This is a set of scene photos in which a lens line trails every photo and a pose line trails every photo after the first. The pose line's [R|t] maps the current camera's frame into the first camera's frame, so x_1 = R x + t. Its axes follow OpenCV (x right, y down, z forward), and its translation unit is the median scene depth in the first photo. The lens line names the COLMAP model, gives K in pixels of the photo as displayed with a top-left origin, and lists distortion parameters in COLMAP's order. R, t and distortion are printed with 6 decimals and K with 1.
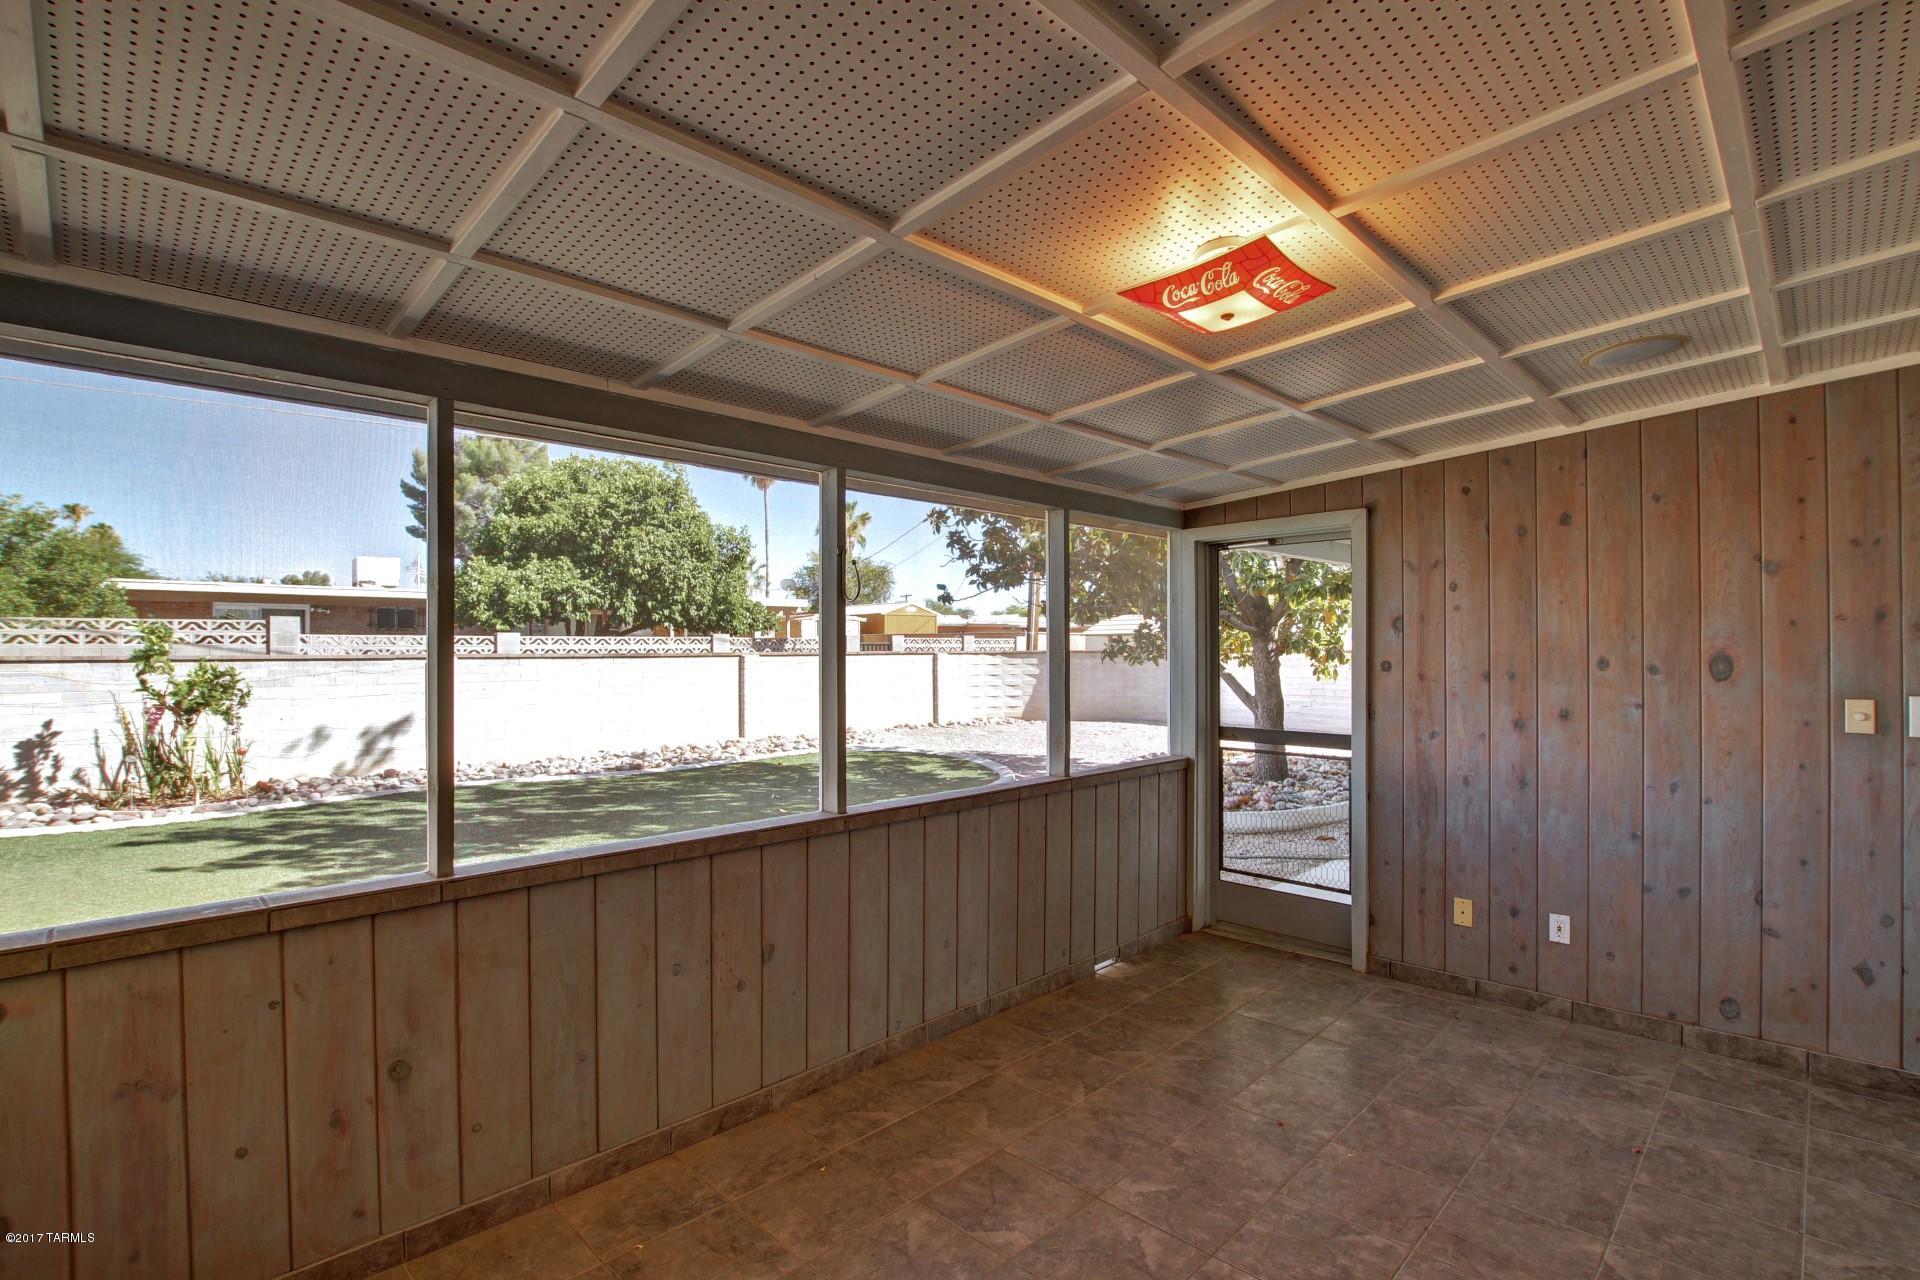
lens RADIAL K [[895.1, 0, 970.2], [0, 895.1, 646.1], [0, 0, 1]] dist [-0.029460, 0.001127]
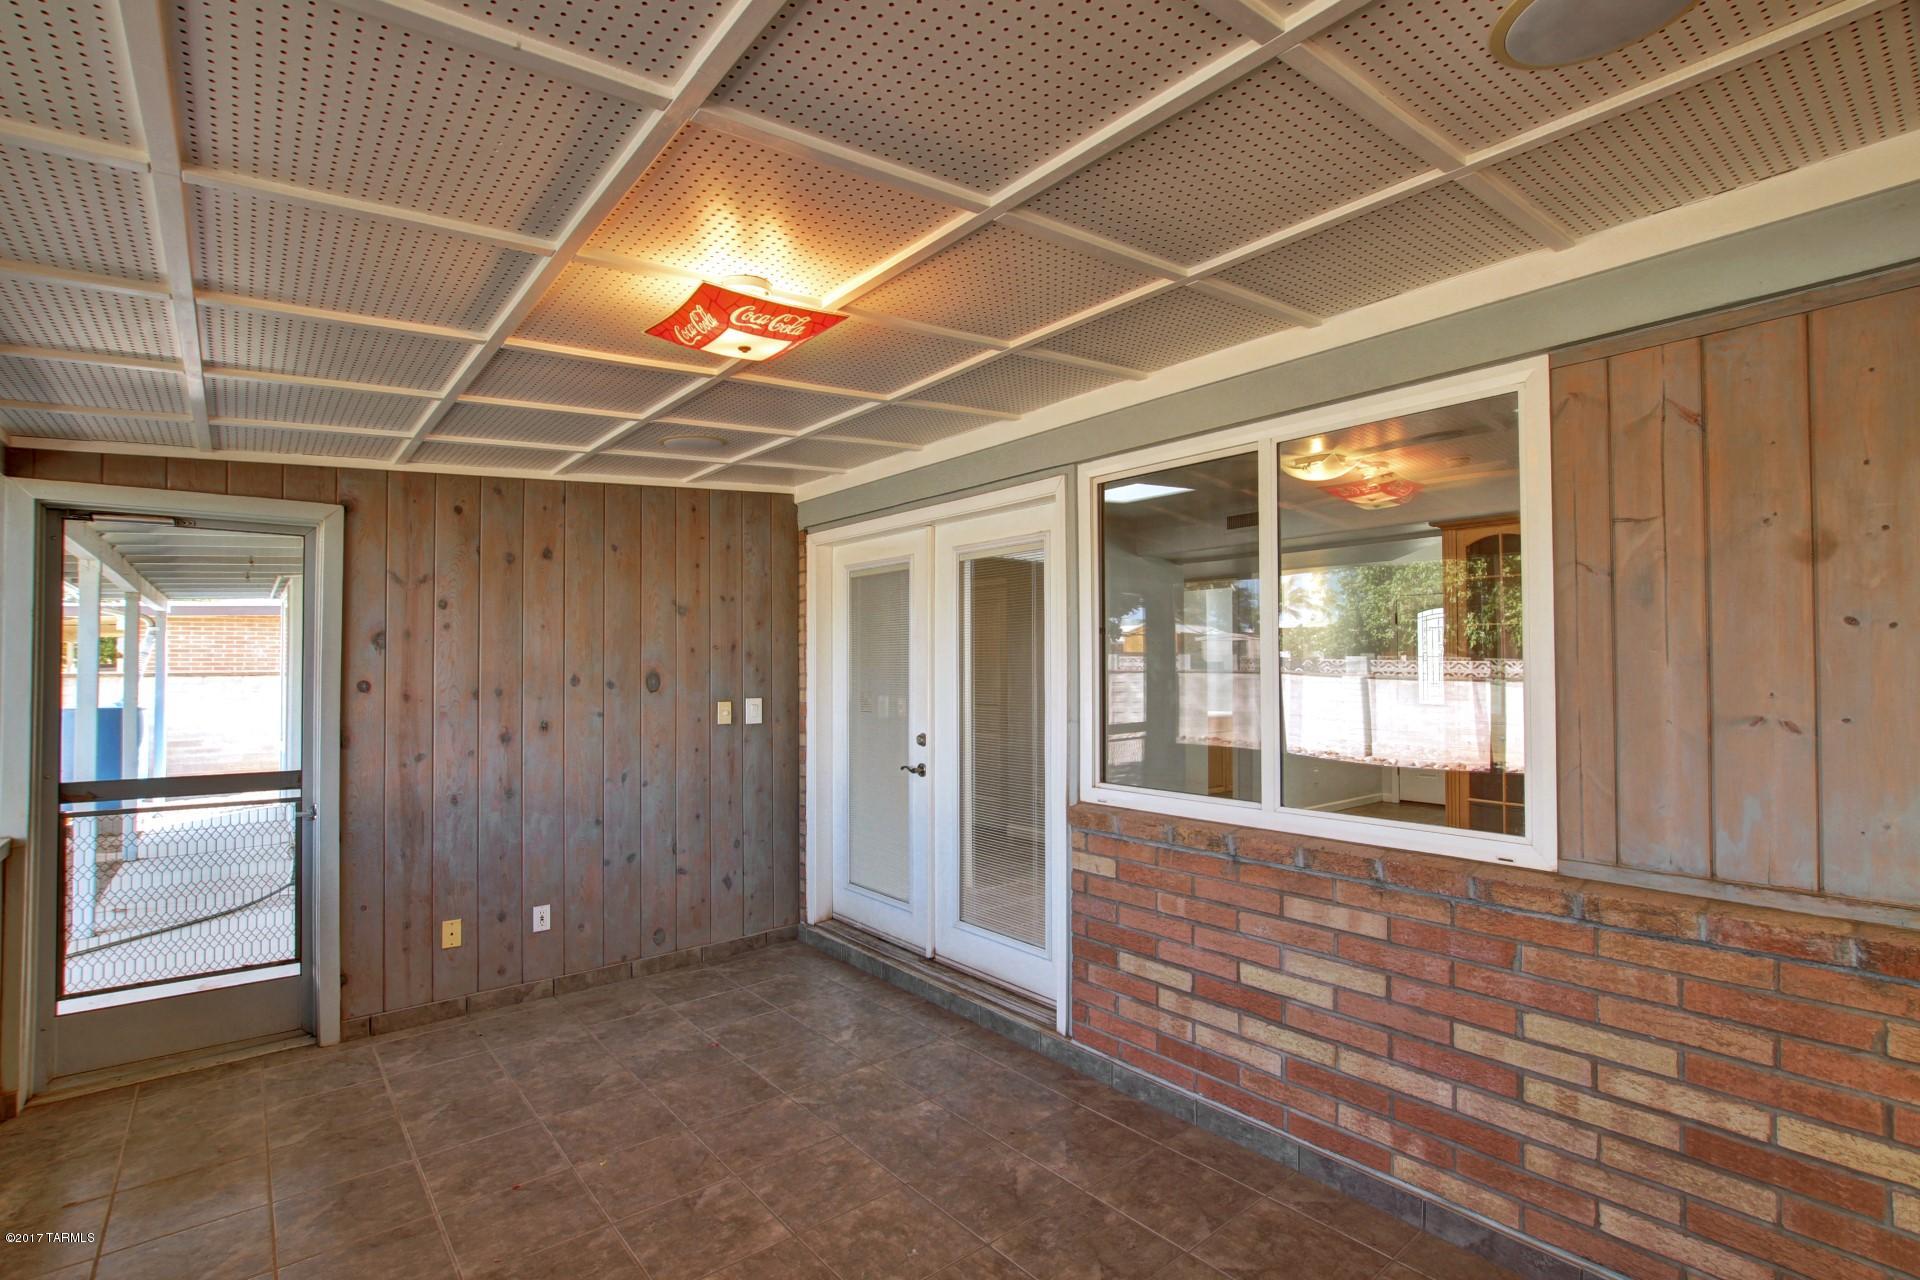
lens RADIAL K [[907.3, 0, 955.9], [0, 907.3, 649.4], [0, 0, 1]] dist [-0.032589, 0.007044]
pose [[0.091997, 0.025558, 0.995431, -0.409011], [-0.002063, 0.999673, -0.025477, 0.007336], [-0.995757, 0.000290, 0.092019, 0.356394]]
